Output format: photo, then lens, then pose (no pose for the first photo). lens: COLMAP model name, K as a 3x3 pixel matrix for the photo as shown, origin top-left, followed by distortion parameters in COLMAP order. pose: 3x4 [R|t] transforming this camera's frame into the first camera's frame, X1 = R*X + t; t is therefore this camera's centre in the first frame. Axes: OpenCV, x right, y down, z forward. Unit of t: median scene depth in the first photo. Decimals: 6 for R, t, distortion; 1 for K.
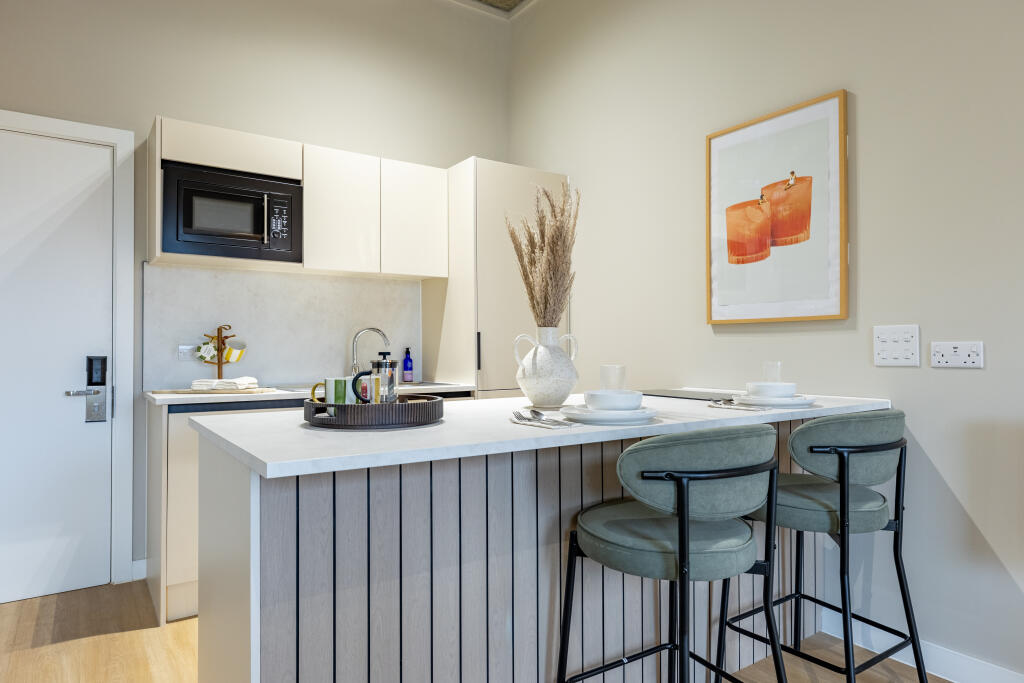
lens RADIAL K [[636.6, 0, 508.2], [0, 636.6, 344.3], [0, 0, 1]] dist [0.003047, 0.002110]
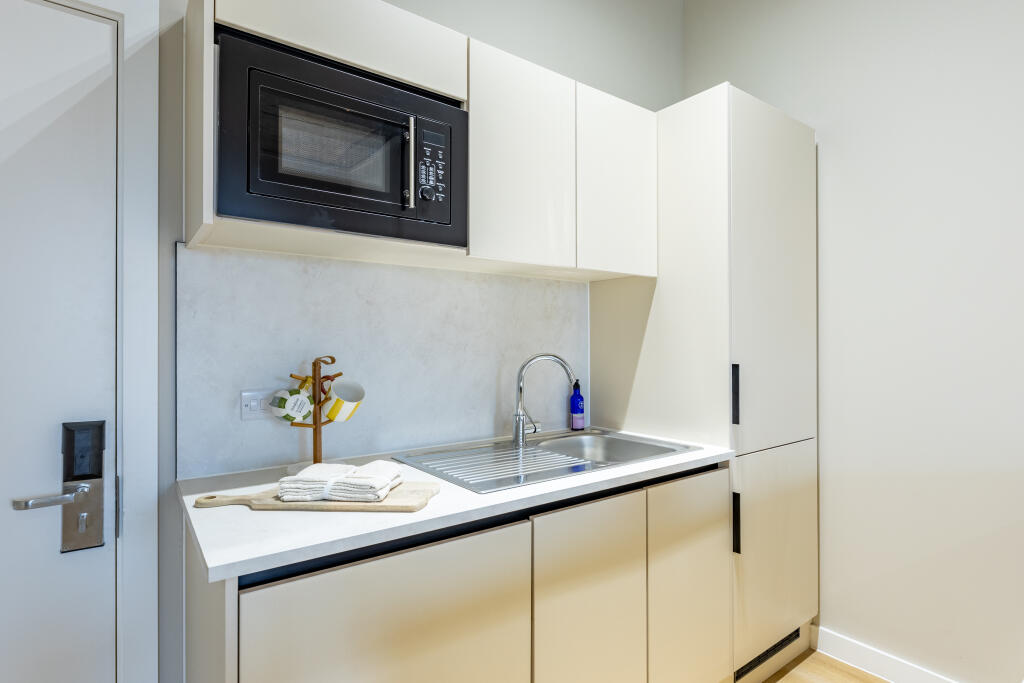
lens RADIAL K [[510.7, 0, 512.0], [0, 510.7, 341.5], [0, 0, 1]] dist [-0.003353, -0.000649]
pose [[0.998255, 0.003130, 0.058971, -0.314059], [-0.003785, 0.999932, 0.010995, -0.050433], [-0.058932, -0.011199, 0.998199, 0.551162]]
